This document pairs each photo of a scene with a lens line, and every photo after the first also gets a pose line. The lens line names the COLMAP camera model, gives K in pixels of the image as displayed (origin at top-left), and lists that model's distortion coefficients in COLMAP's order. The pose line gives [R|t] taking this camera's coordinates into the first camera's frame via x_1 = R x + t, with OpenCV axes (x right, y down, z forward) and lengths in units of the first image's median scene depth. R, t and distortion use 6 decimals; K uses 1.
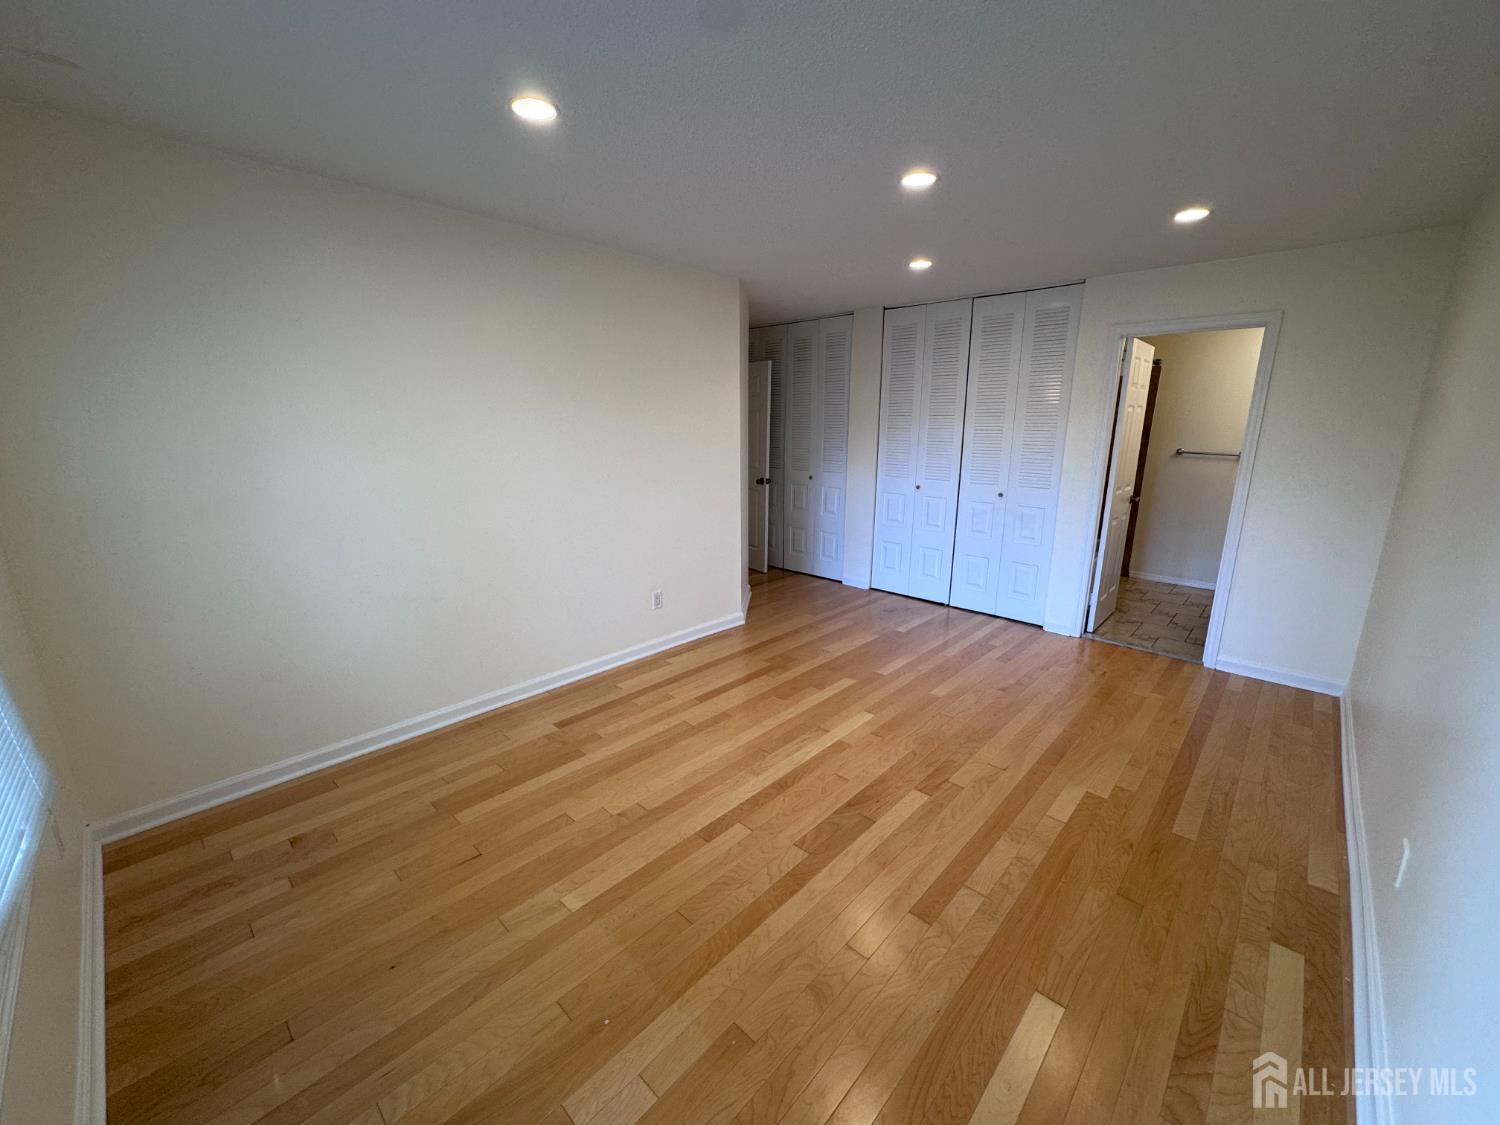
lens RADIAL K [[596.7, 0, 749.0], [0, 596.7, 560.2], [0, 0, 1]] dist [-0.005322, 0.000428]
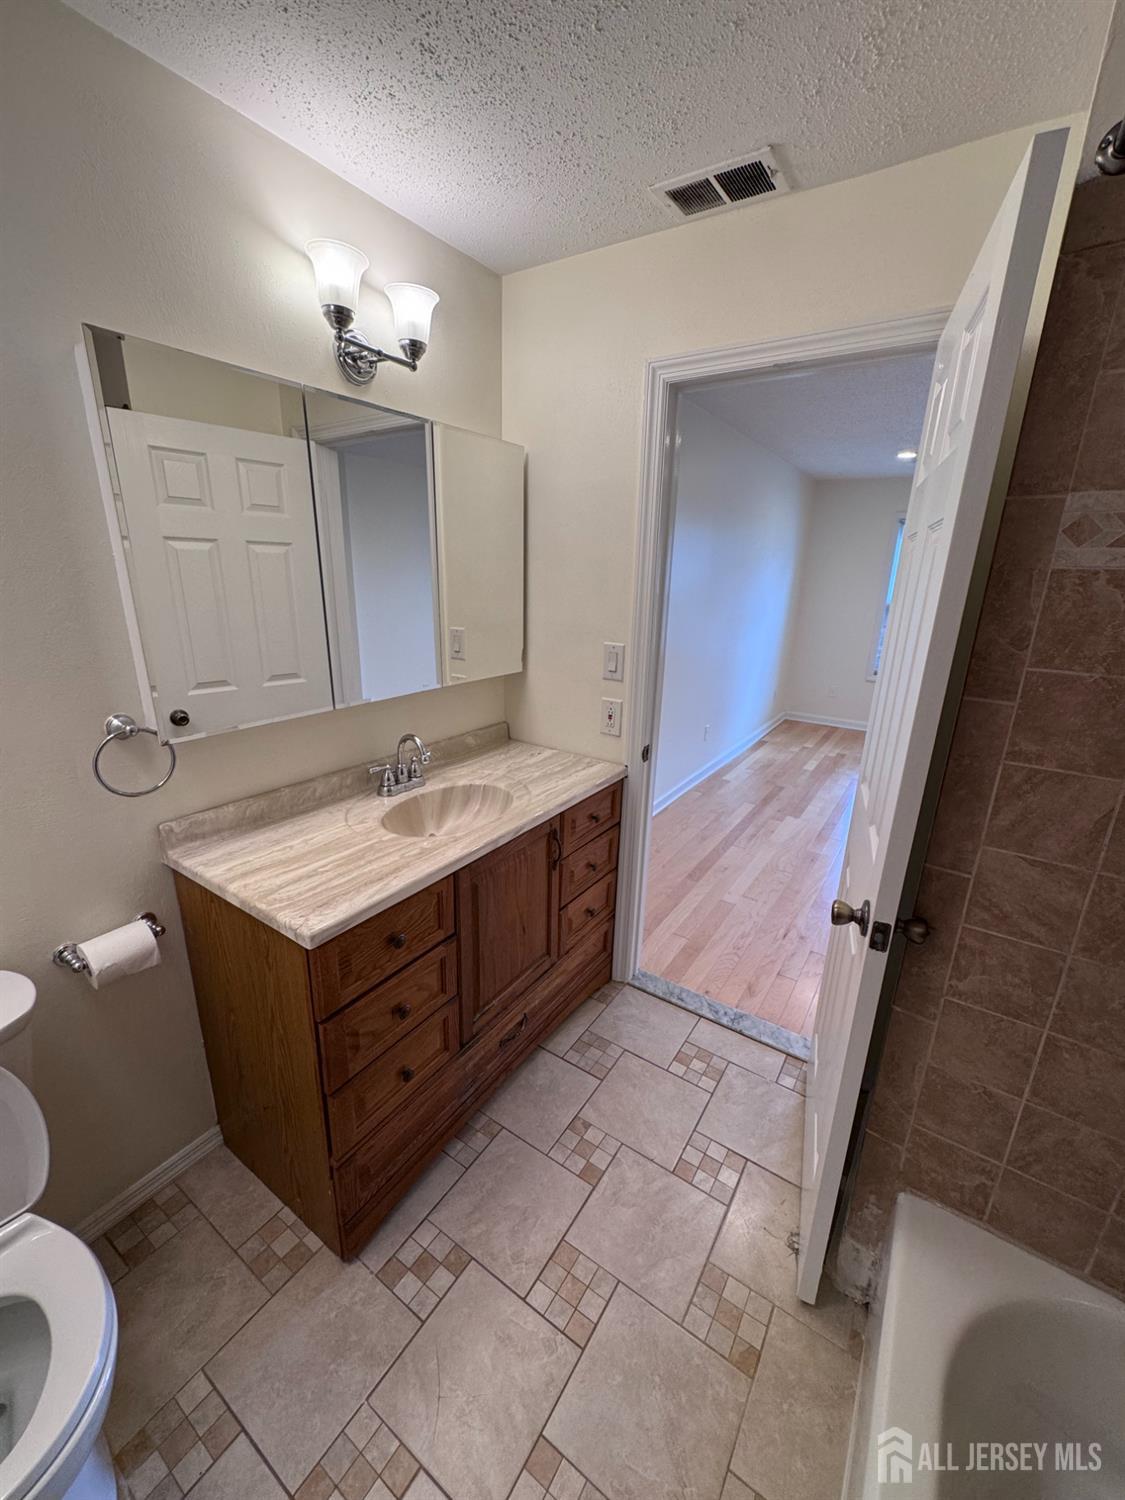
lens RADIAL K [[596.7, 0, 562.5], [0, 596.7, 750.0], [0, 0, 1]] dist [-0.005322, 0.000428]
pose [[-0.985532, 0.016609, -0.168676, 1.271023], [-0.070115, 0.866092, 0.494944, -0.442368], [0.154310, 0.499609, -0.852396, 1.893655]]
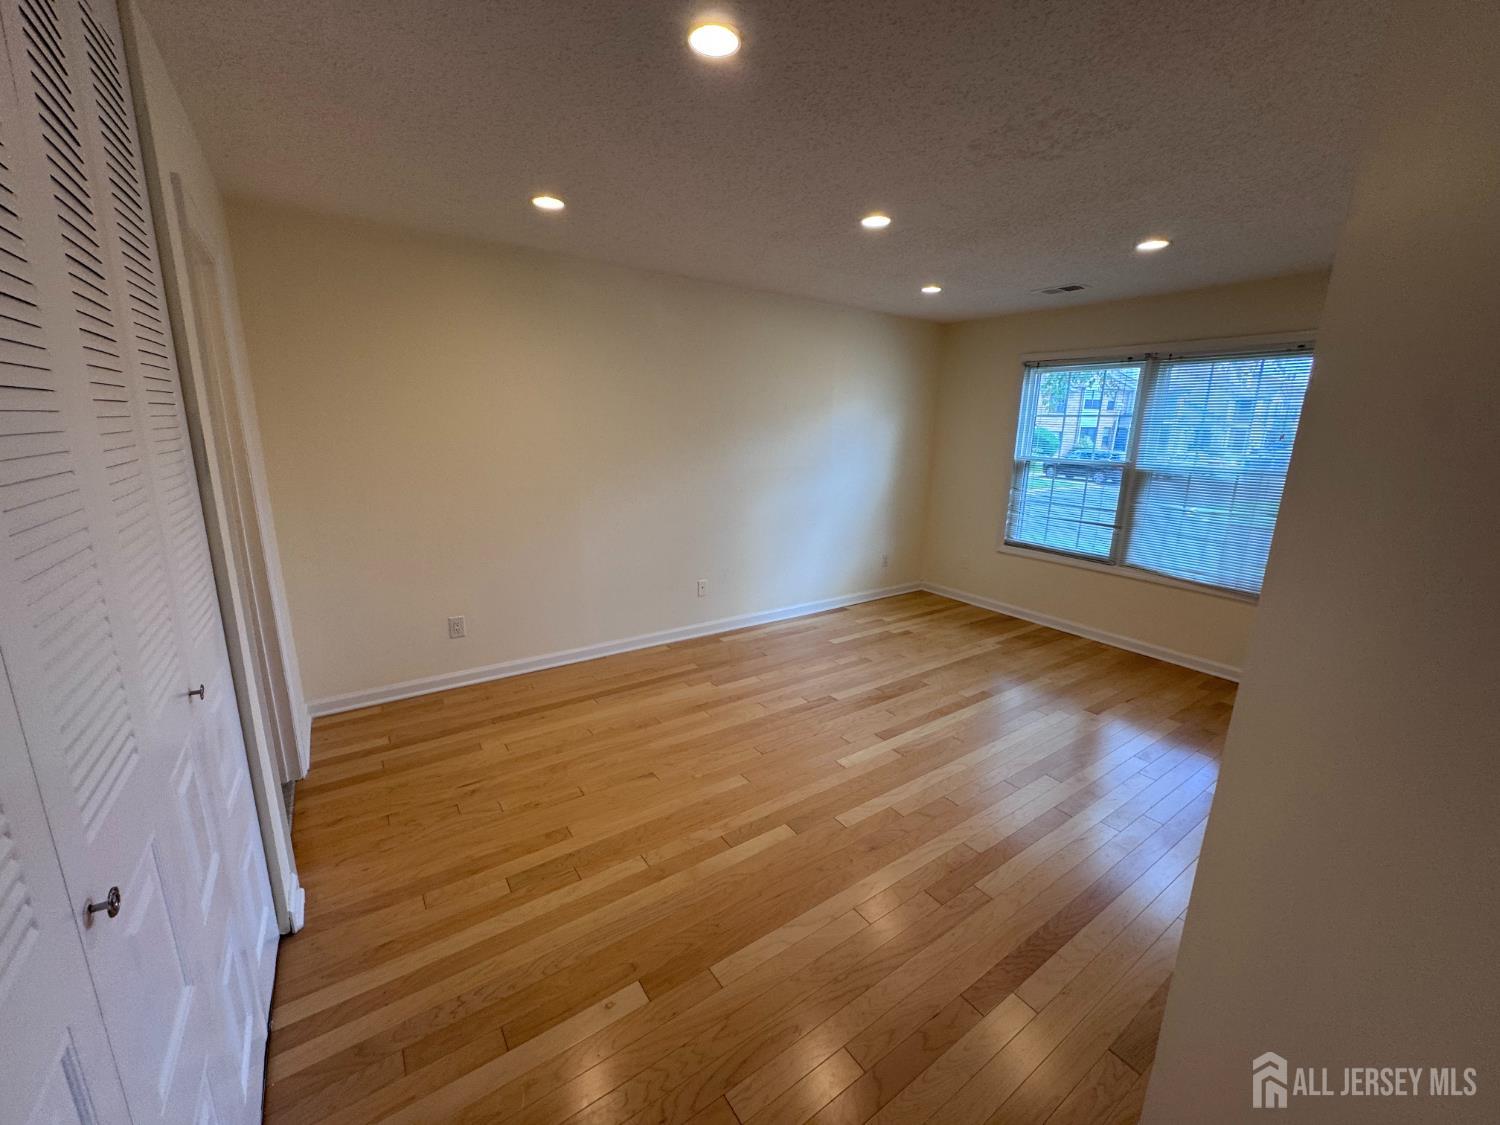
lens RADIAL K [[596.7, 0, 749.0], [0, 596.7, 560.2], [0, 0, 1]] dist [-0.005322, 0.000428]
pose [[-0.977706, -0.074478, 0.196328, 0.204449], [0.018838, 0.900104, 0.435268, -0.441861], [-0.209134, 0.429262, -0.878634, 1.849066]]
